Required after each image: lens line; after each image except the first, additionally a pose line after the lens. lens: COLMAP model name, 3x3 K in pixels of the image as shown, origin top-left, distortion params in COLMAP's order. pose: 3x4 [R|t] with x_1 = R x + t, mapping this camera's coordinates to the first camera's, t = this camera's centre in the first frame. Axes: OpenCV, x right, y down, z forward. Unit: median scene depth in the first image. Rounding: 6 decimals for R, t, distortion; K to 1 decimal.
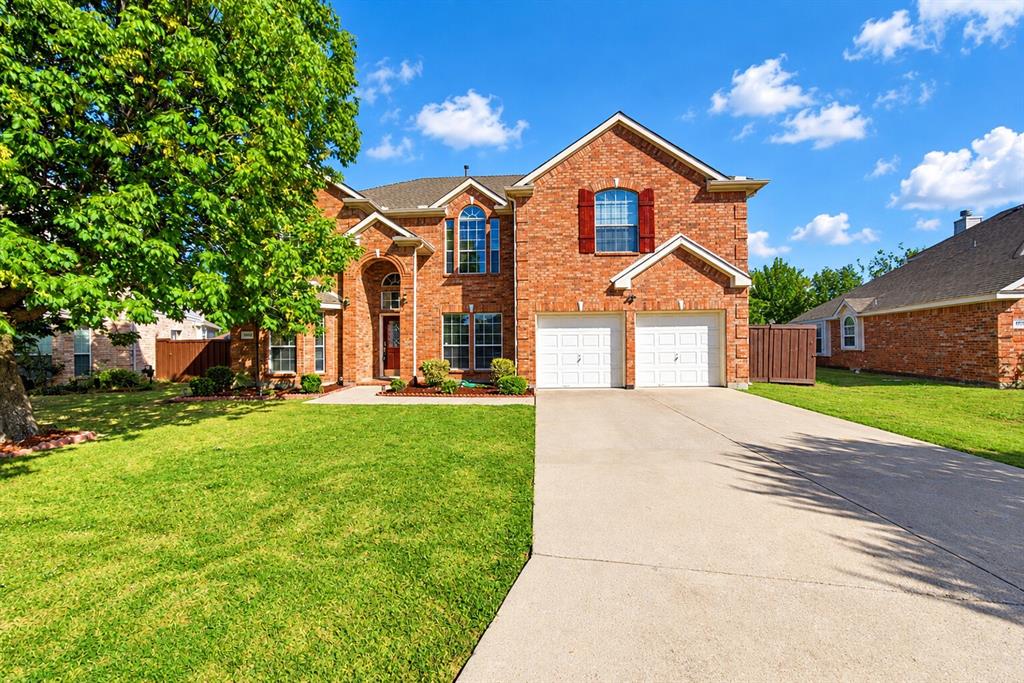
lens RADIAL K [[364.5, 0, 511.6], [0, 364.5, 344.2], [0, 0, 1]] dist [-0.000123, 0.001174]
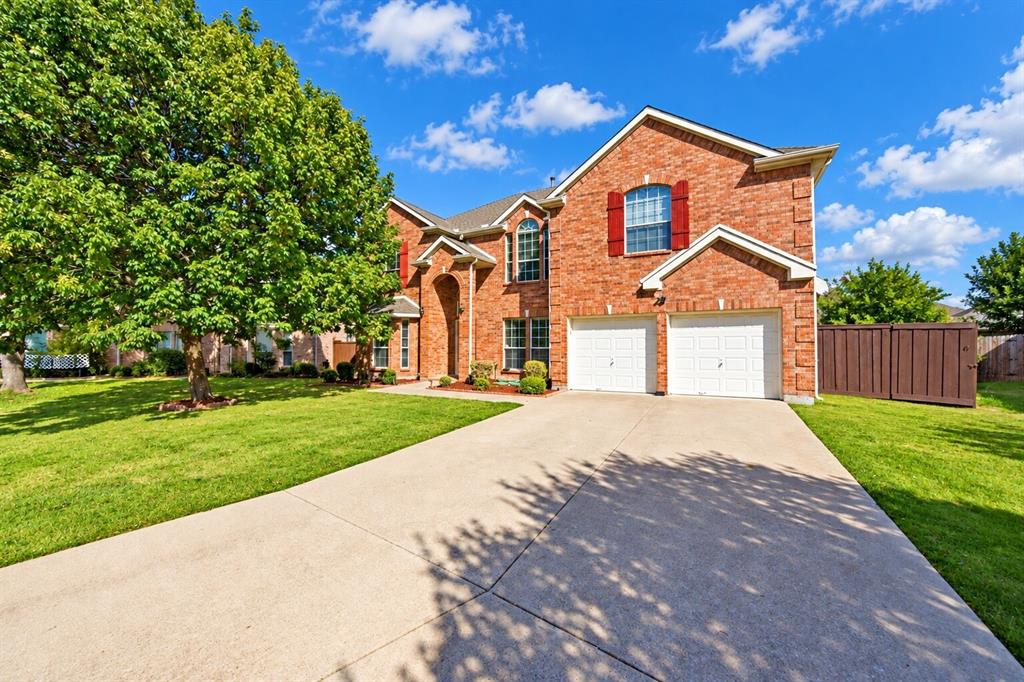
lens RADIAL K [[364.5, 0, 514.8], [0, 364.5, 338.3], [0, 0, 1]] dist [-0.000123, 0.001174]
pose [[0.922702, -0.002514, -0.385505, 0.331954], [-0.003381, 0.999888, -0.014612, -0.010509], [0.385498, 0.014786, 0.922590, -0.011111]]
